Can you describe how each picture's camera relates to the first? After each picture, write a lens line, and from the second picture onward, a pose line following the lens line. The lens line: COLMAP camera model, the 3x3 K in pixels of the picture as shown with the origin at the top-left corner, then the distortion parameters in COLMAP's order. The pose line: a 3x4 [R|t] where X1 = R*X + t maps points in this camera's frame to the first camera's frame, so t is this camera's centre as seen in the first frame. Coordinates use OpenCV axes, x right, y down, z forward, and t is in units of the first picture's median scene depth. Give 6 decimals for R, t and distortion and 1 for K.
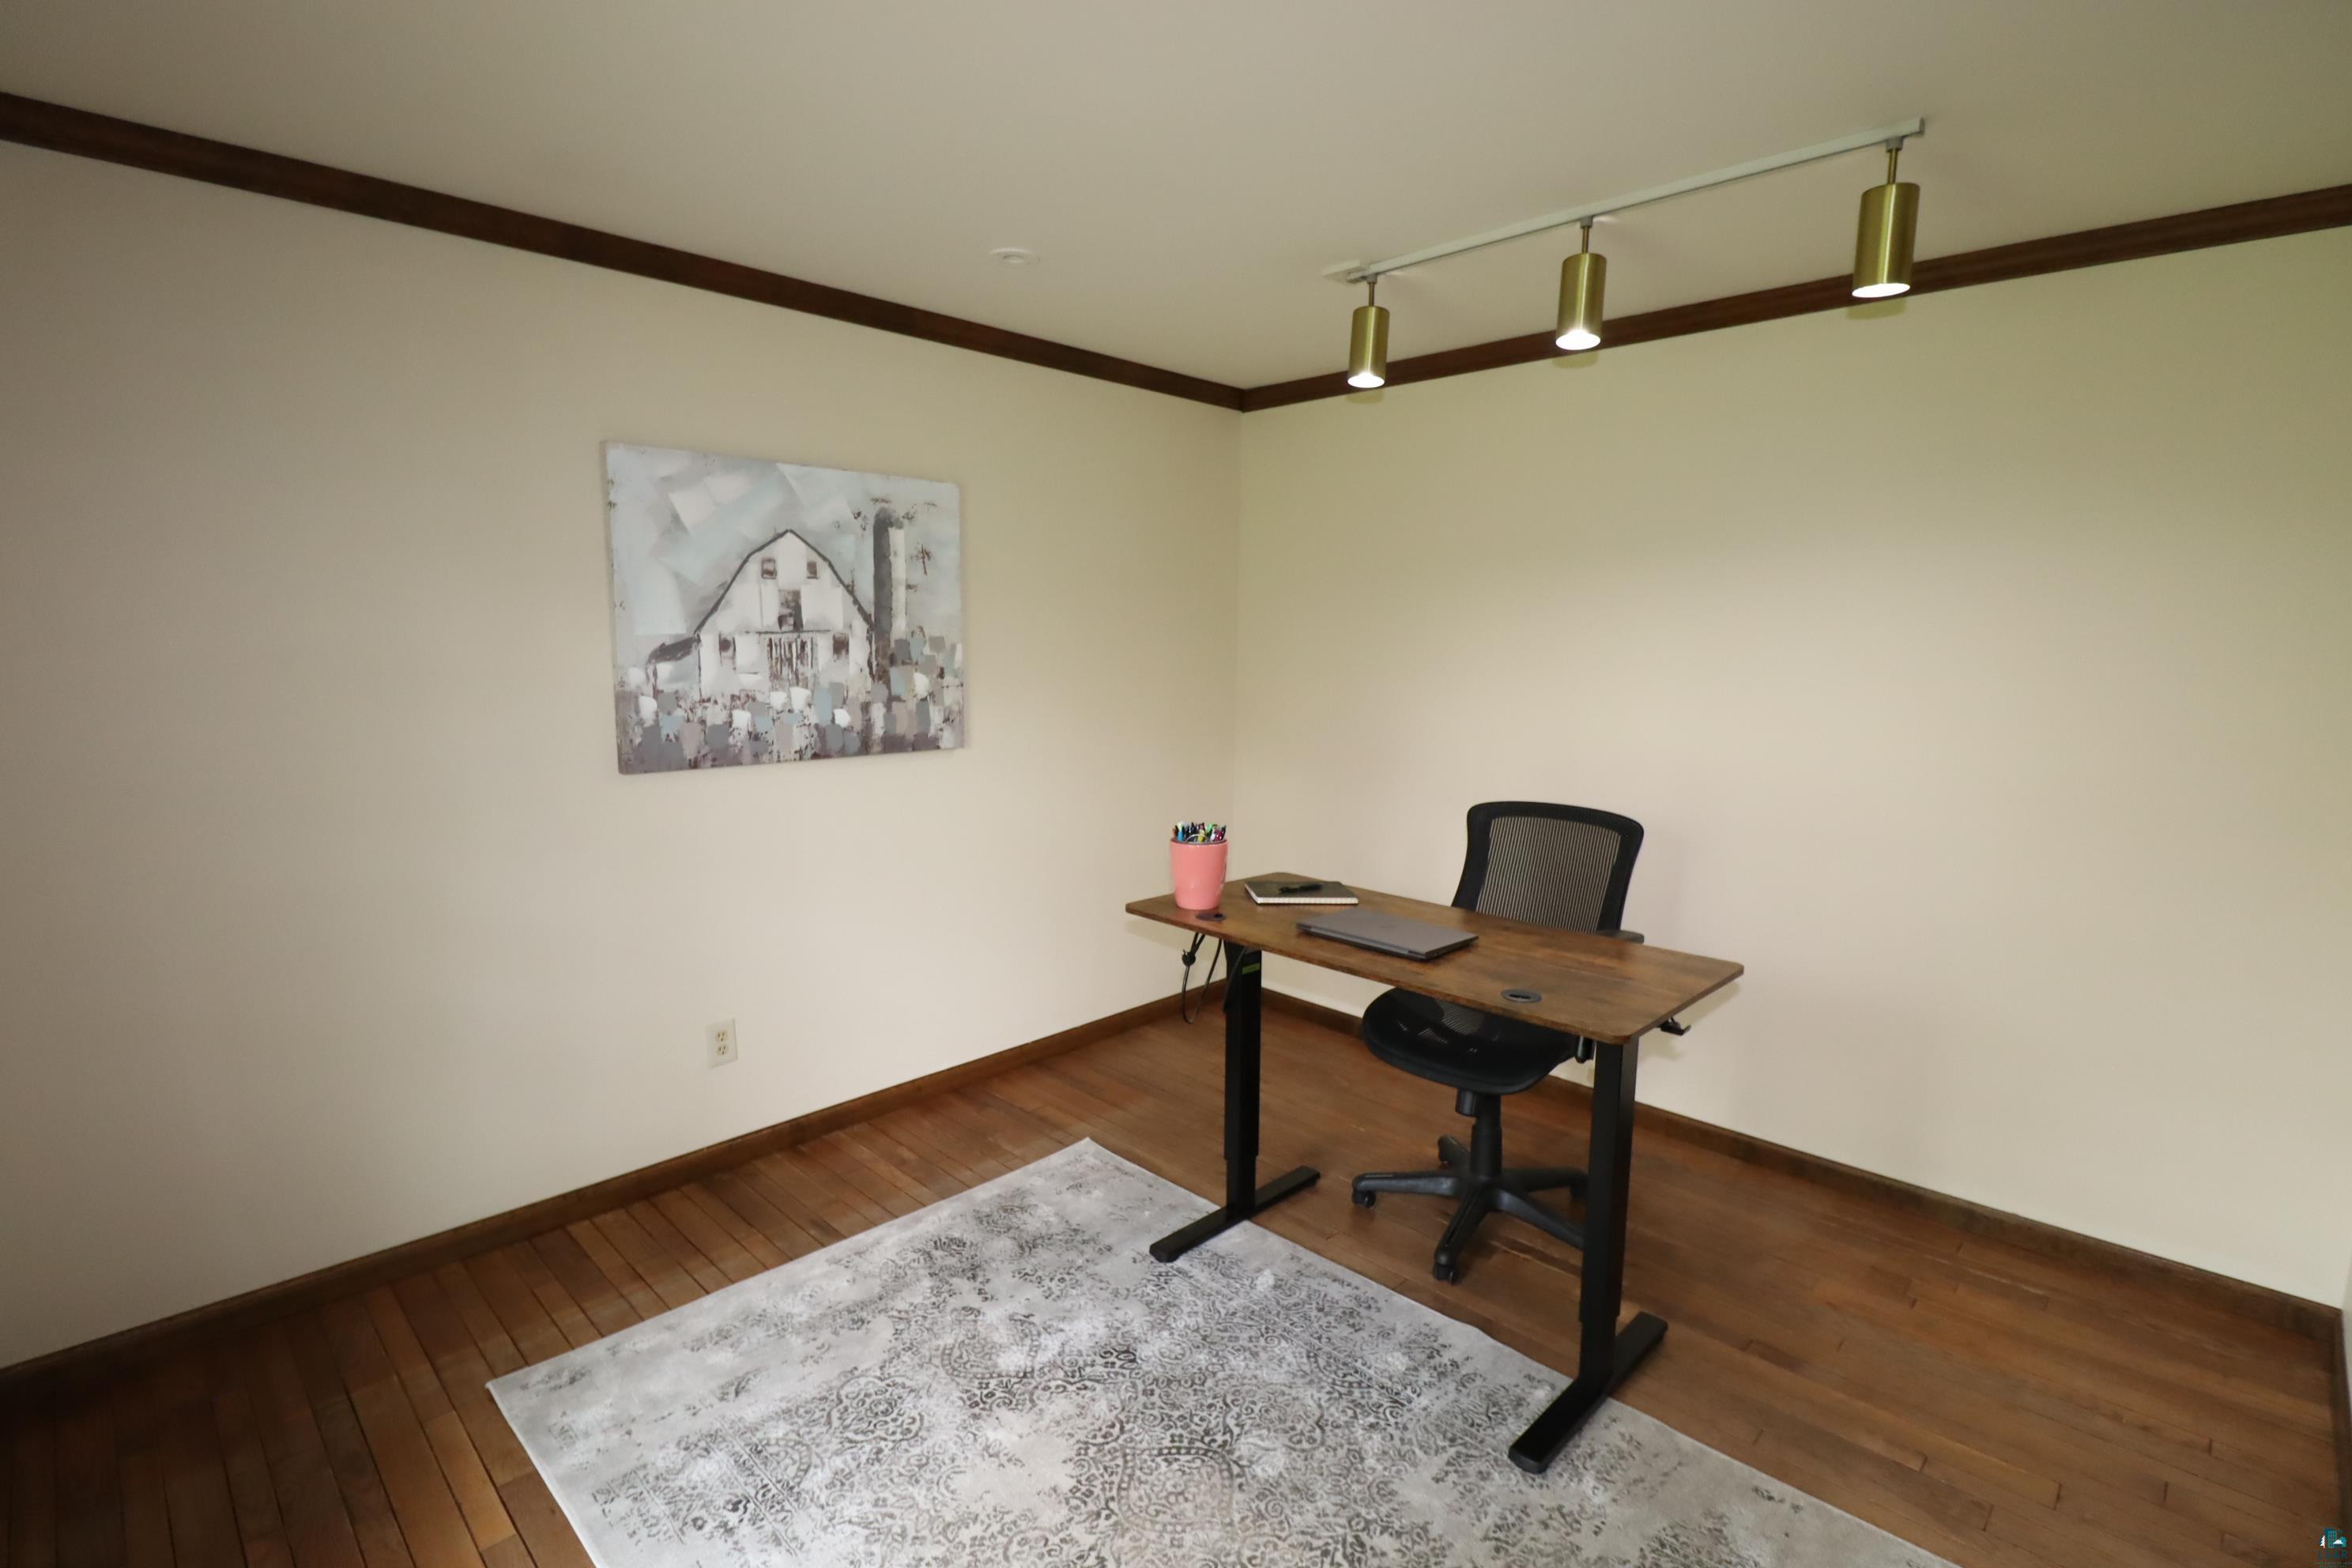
lens RADIAL K [[1098.7, 0, 1173.9], [0, 1098.7, 787.5], [0, 0, 1]] dist [-0.003858, -0.008534]
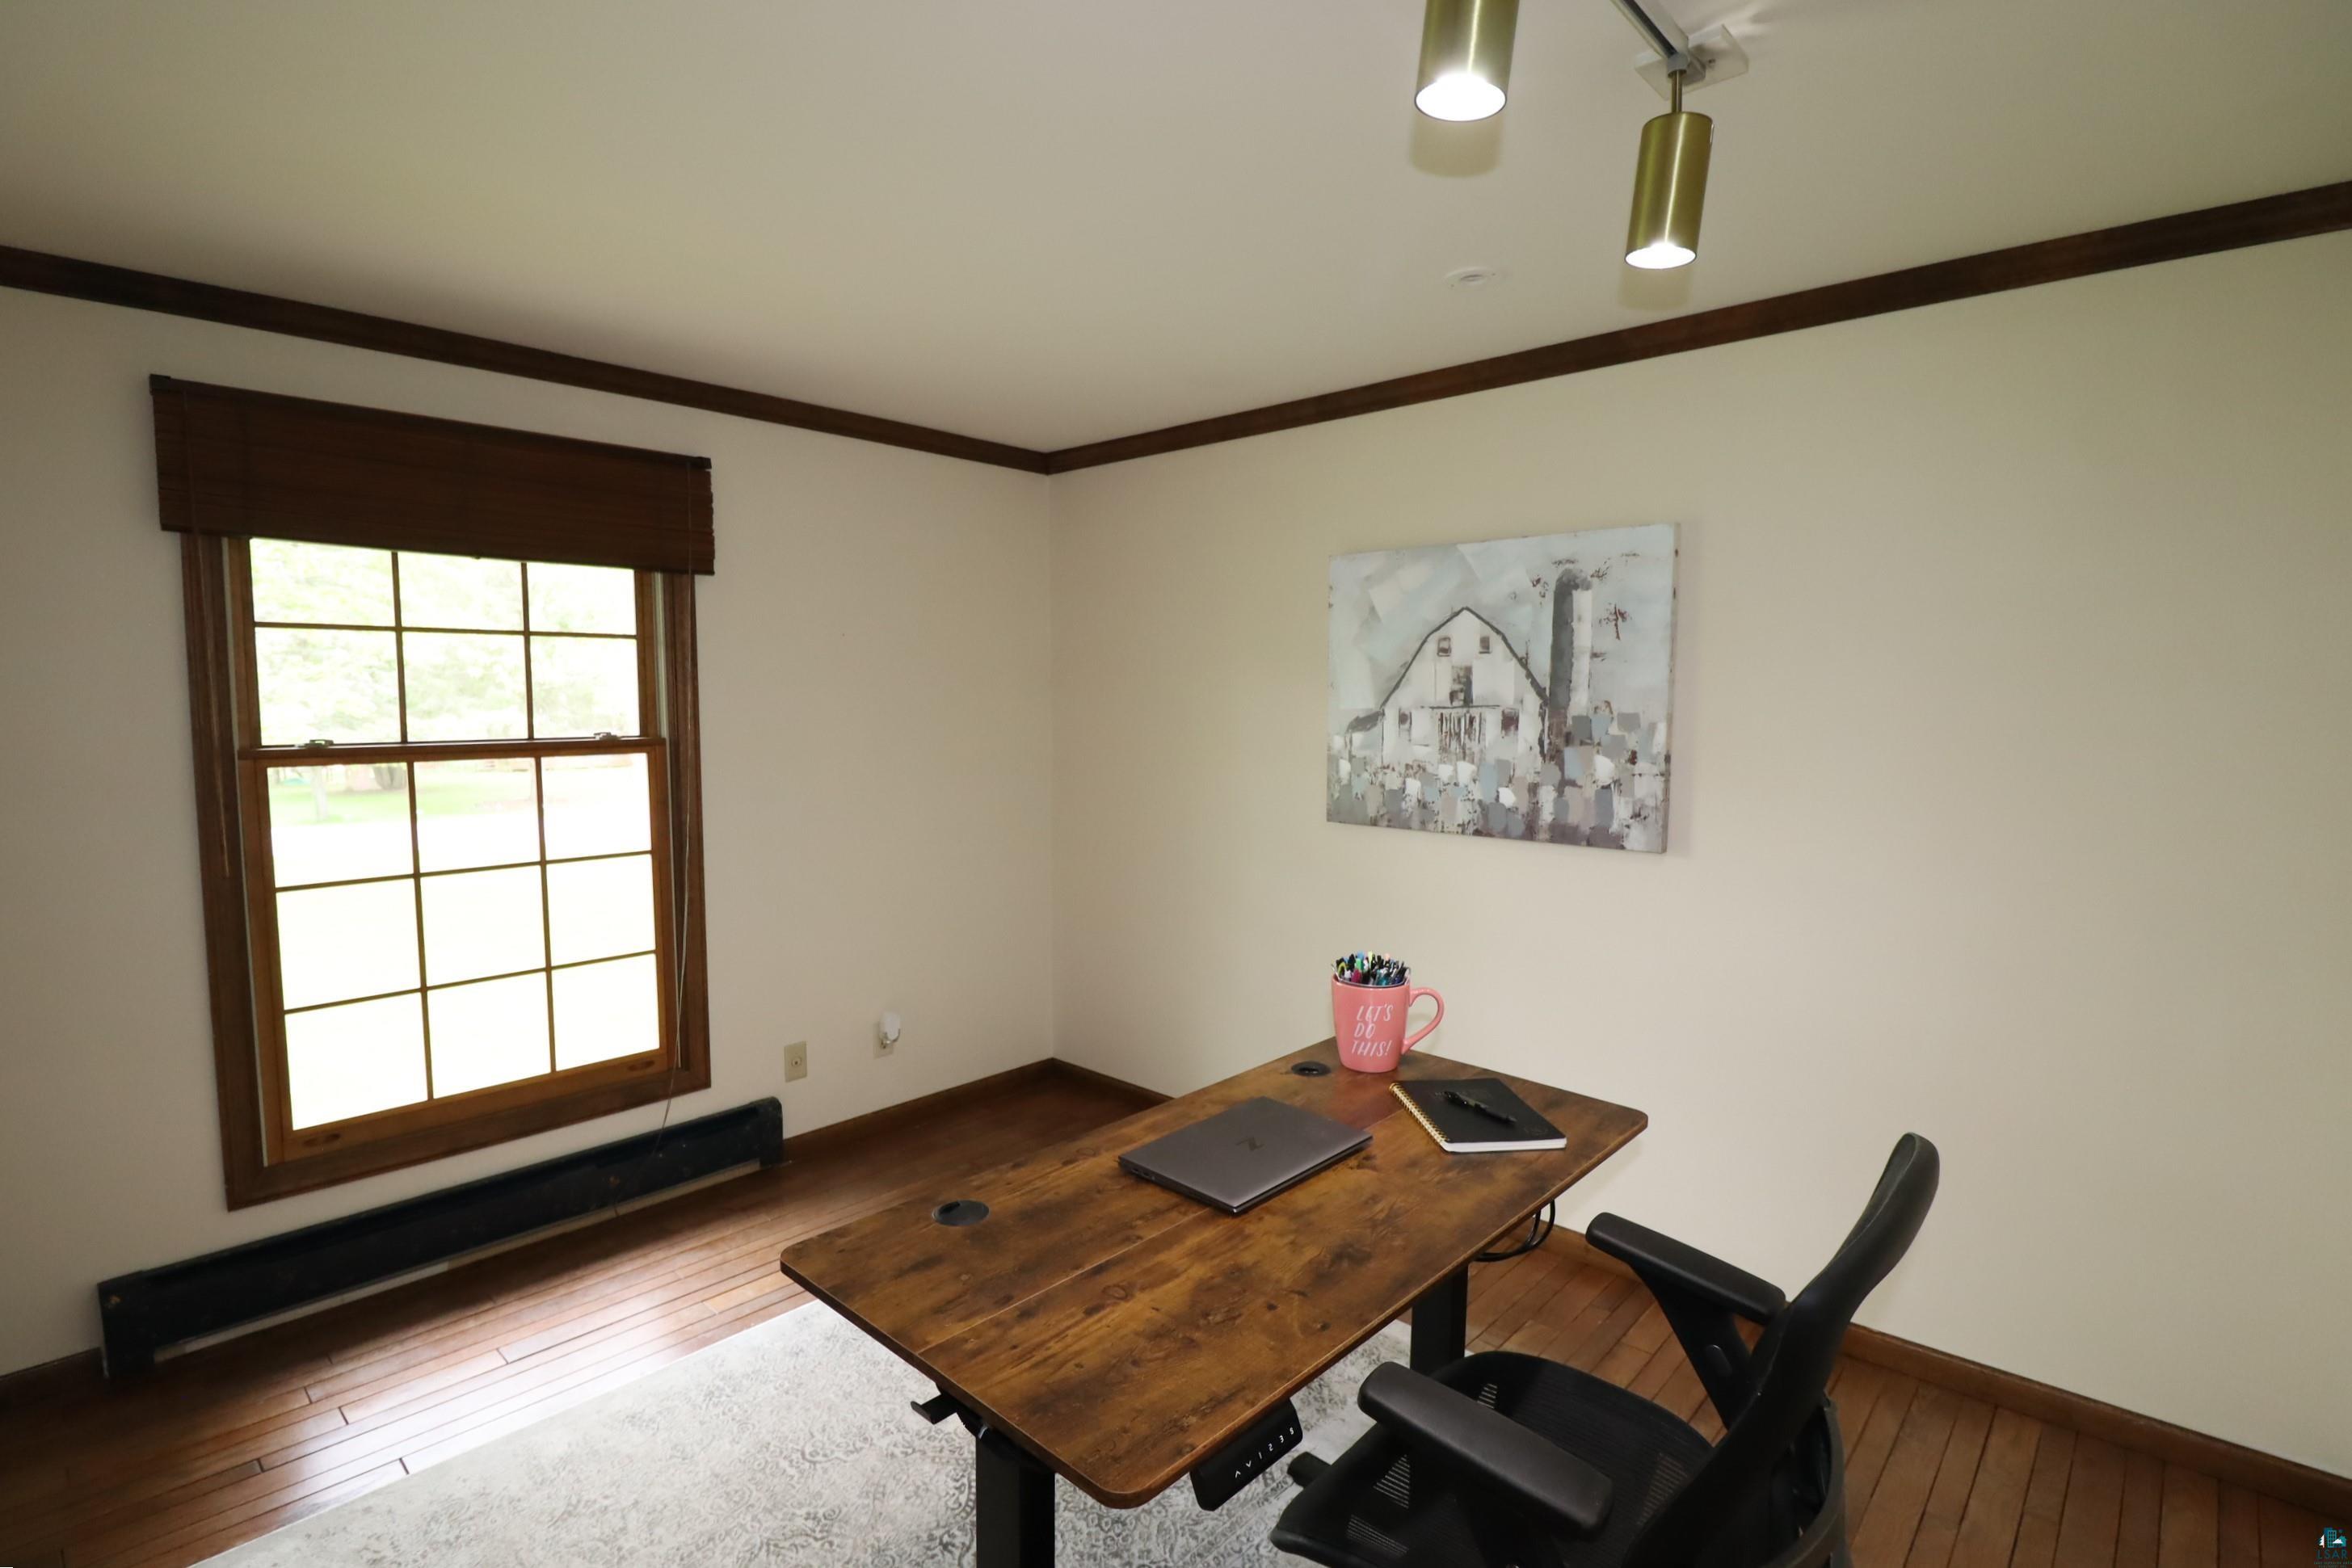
lens RADIAL K [[1119.4, 0, 1173.5], [0, 1119.4, 786.2], [0, 0, 1]] dist [-0.010503, -0.002485]
pose [[0.029946, 0.071664, -0.996979, 0.670288], [-0.142125, 0.987598, 0.066721, -0.099356], [0.989396, 0.139697, 0.039760, 0.697656]]
